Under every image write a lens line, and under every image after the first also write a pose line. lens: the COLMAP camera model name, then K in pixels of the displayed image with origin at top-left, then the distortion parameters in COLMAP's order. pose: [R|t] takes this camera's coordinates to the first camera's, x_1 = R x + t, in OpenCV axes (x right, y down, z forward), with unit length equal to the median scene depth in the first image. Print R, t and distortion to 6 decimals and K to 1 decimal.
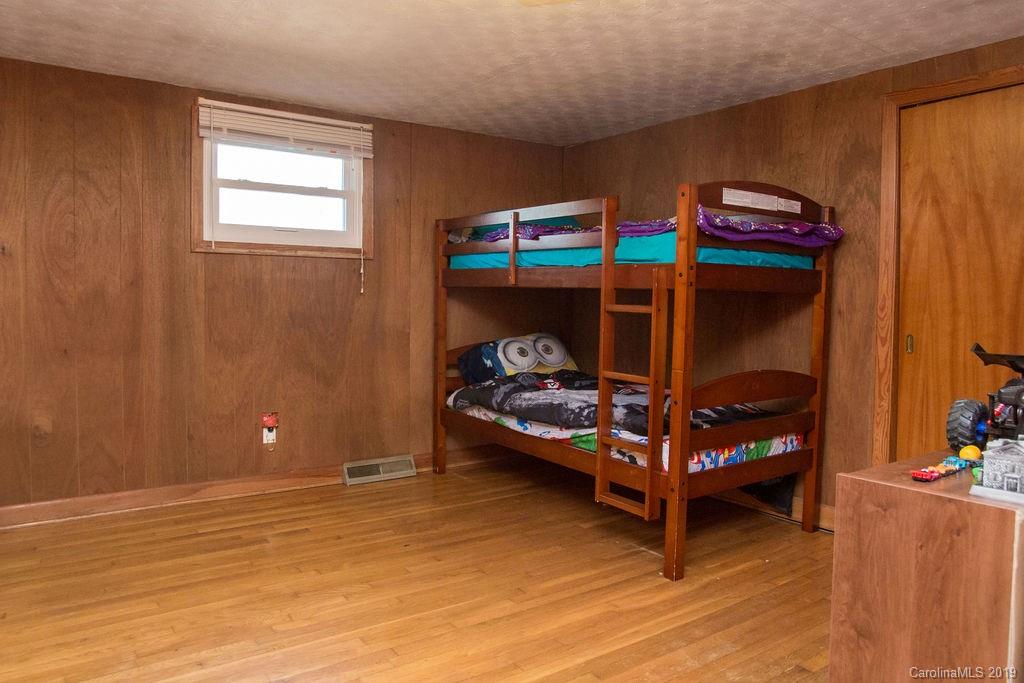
lens RADIAL K [[693.9, 0, 512.0], [0, 693.9, 341.5], [0, 0, 1]] dist [-0.087866, 0.035240]
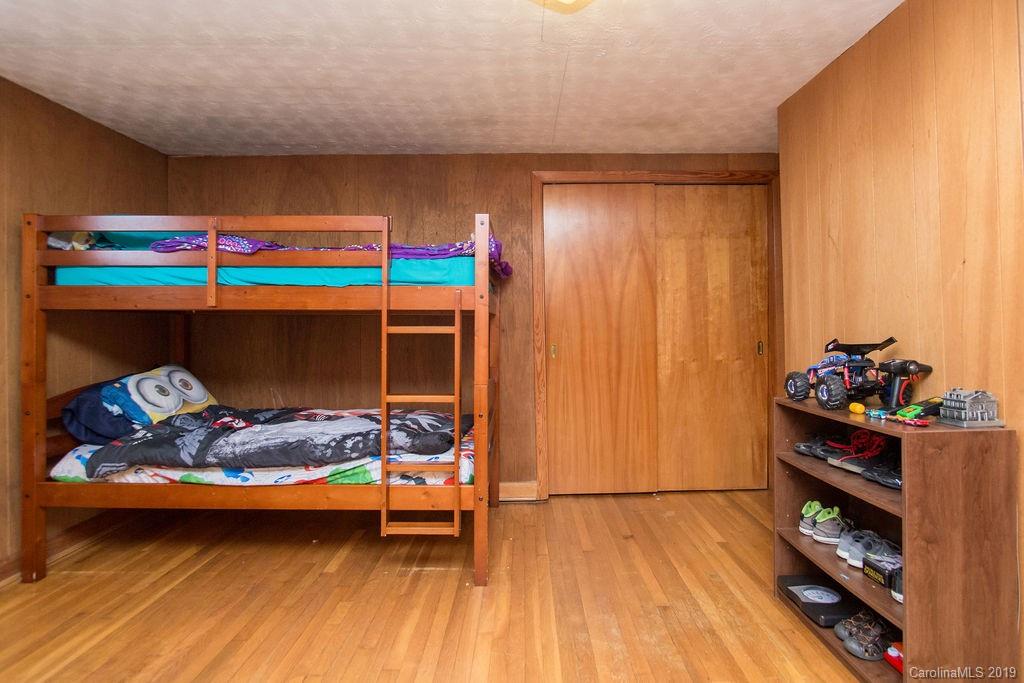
lens RADIAL K [[531.9, 0, 515.8], [0, 531.9, 326.8], [0, 0, 1]] dist [-0.017366, 0.001390]
pose [[0.577271, -0.014408, 0.816426, -0.353021], [0.067633, 0.997252, -0.030222, -0.017876], [-0.813747, 0.072664, 0.576659, 0.410728]]
